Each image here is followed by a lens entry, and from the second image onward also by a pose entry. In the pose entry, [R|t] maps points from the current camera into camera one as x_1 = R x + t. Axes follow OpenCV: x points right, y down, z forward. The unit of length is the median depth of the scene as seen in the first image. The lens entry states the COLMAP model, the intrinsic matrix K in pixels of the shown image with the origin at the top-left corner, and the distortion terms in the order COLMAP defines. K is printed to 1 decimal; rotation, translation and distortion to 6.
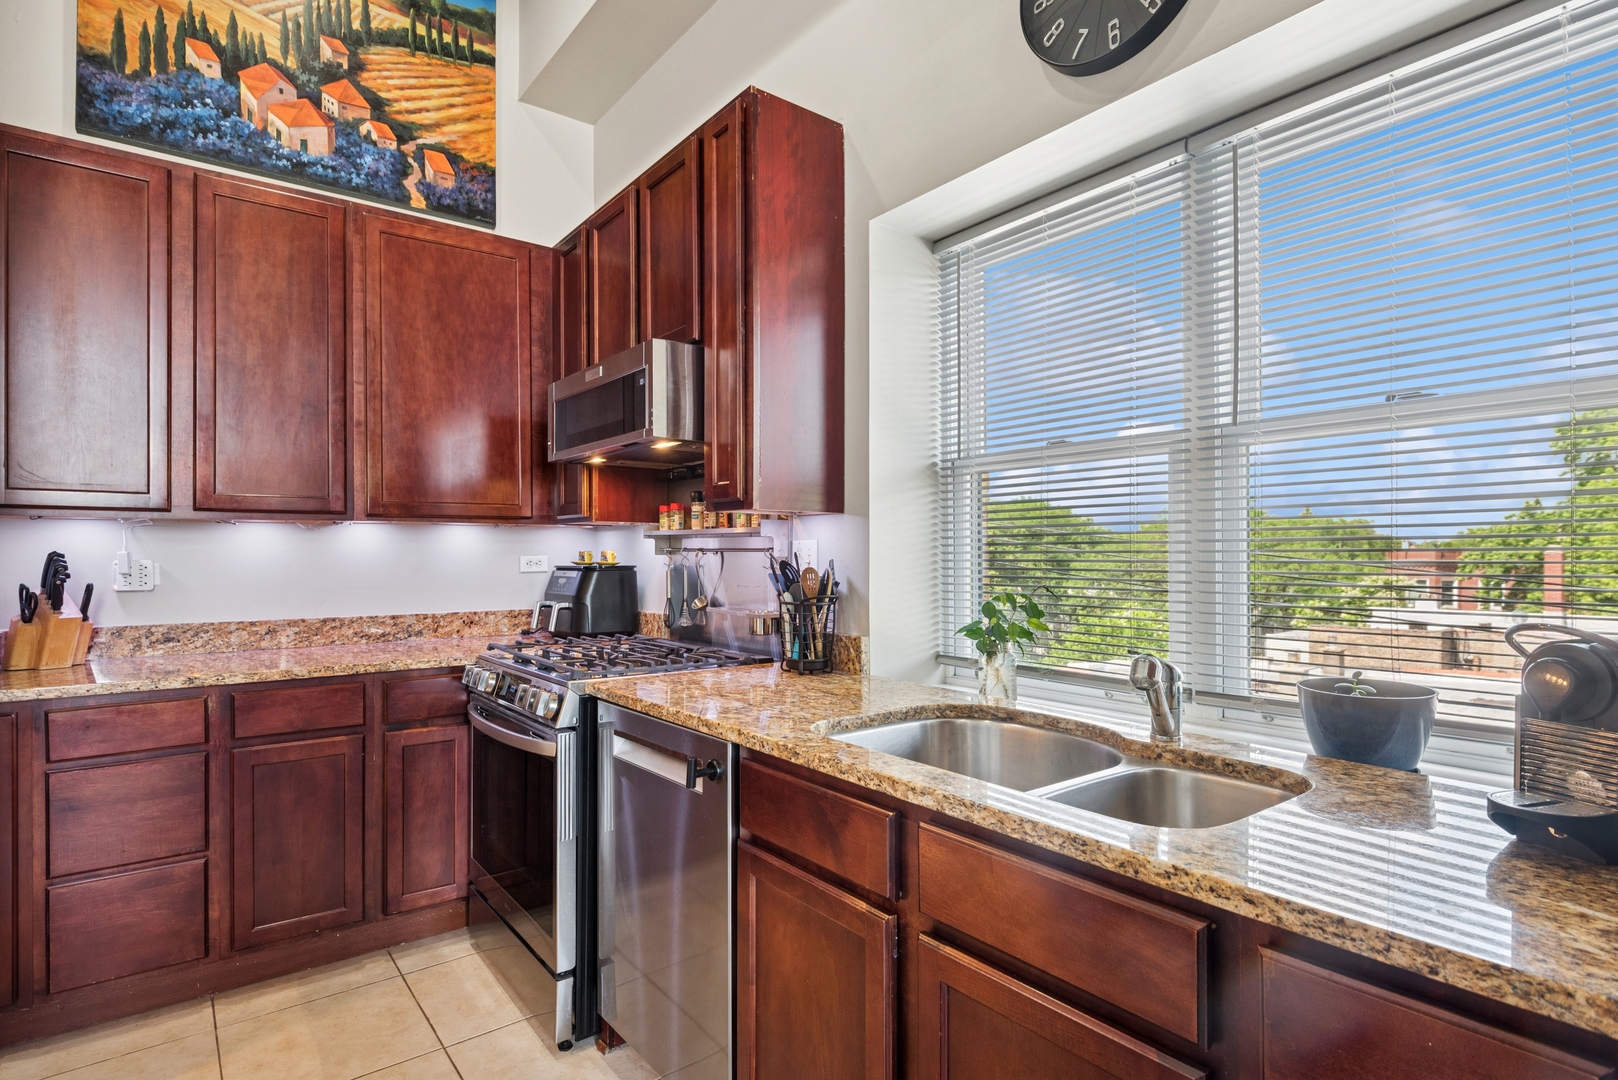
lens RADIAL K [[819.5, 0, 811.9], [0, 819.5, 547.7], [0, 0, 1]] dist [0.001979, 0.000212]
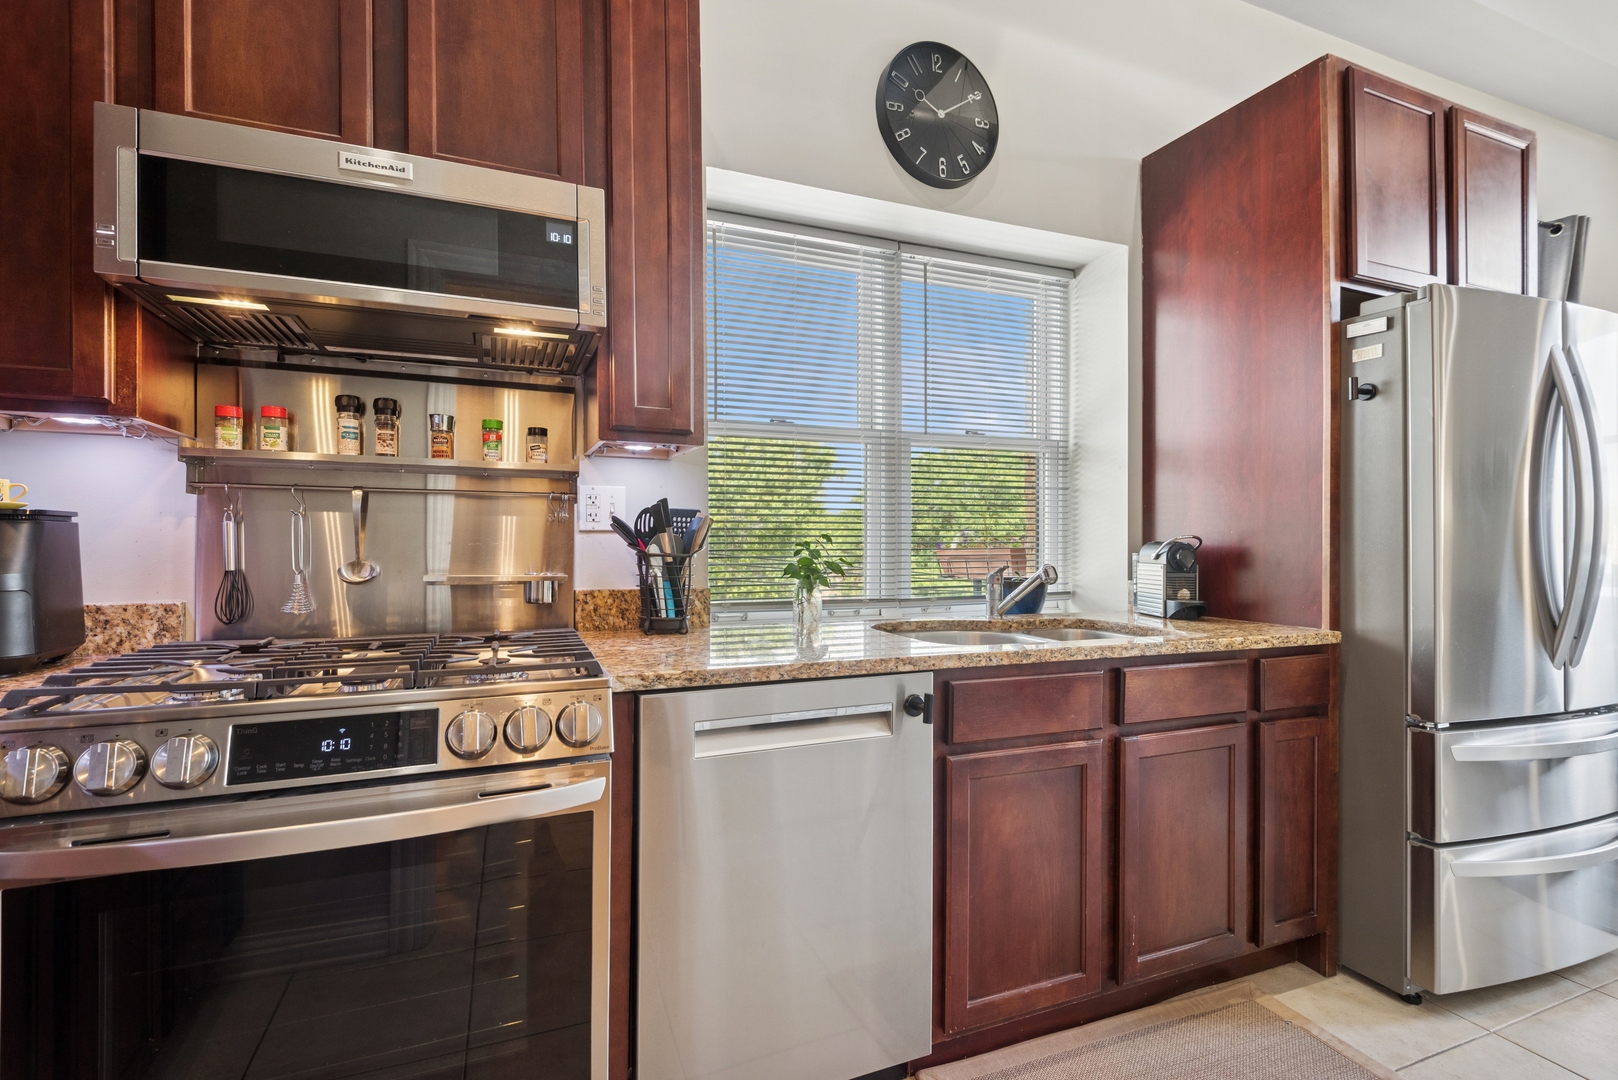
lens RADIAL K [[740.6, 0, 817.2], [0, 740.6, 523.2], [0, 0, 1]] dist [0.057673, -0.029325]
pose [[0.261263, 0.018375, 0.965093, -1.214654], [-0.012276, 0.999801, -0.015712, 0.069819], [-0.965190, -0.007743, 0.261437, 1.013334]]
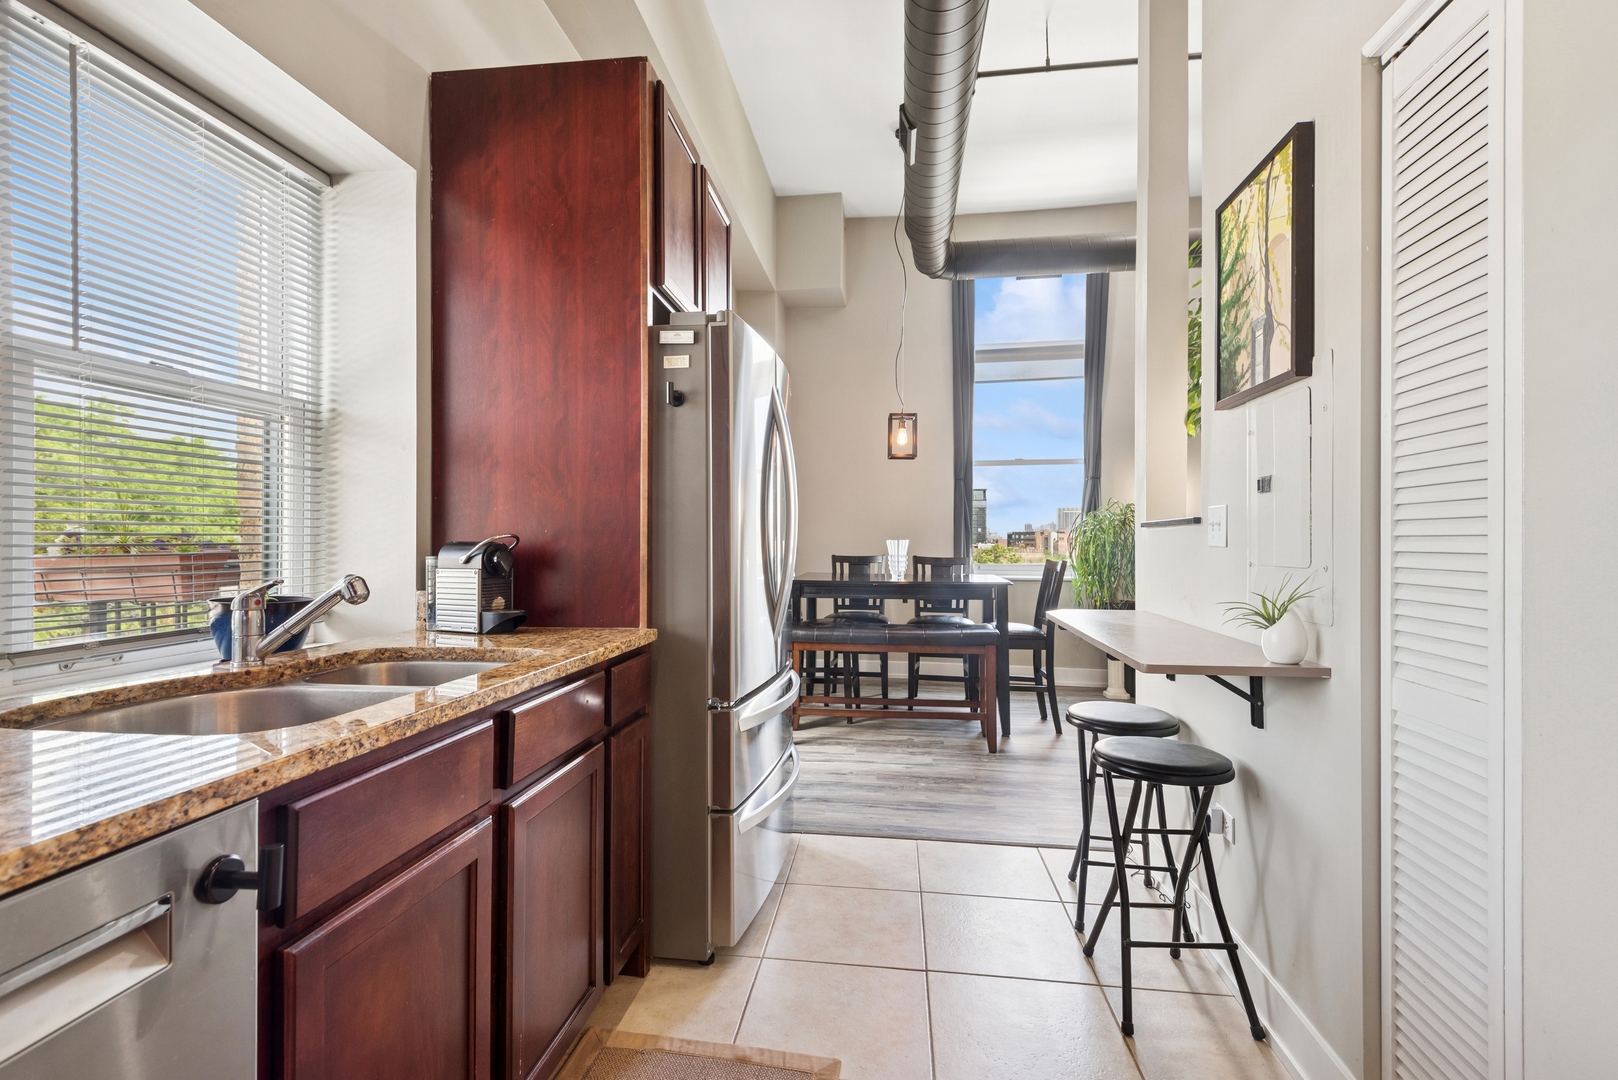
lens RADIAL K [[752.1, 0, 806.0], [0, 752.1, 526.9], [0, 0, 1]] dist [0.009693, -0.000815]
pose [[-0.692570, 0.009734, 0.721285, -0.812960], [-0.010467, 0.999668, -0.023540, 0.074711], [-0.721275, -0.023853, -0.692238, 1.234678]]
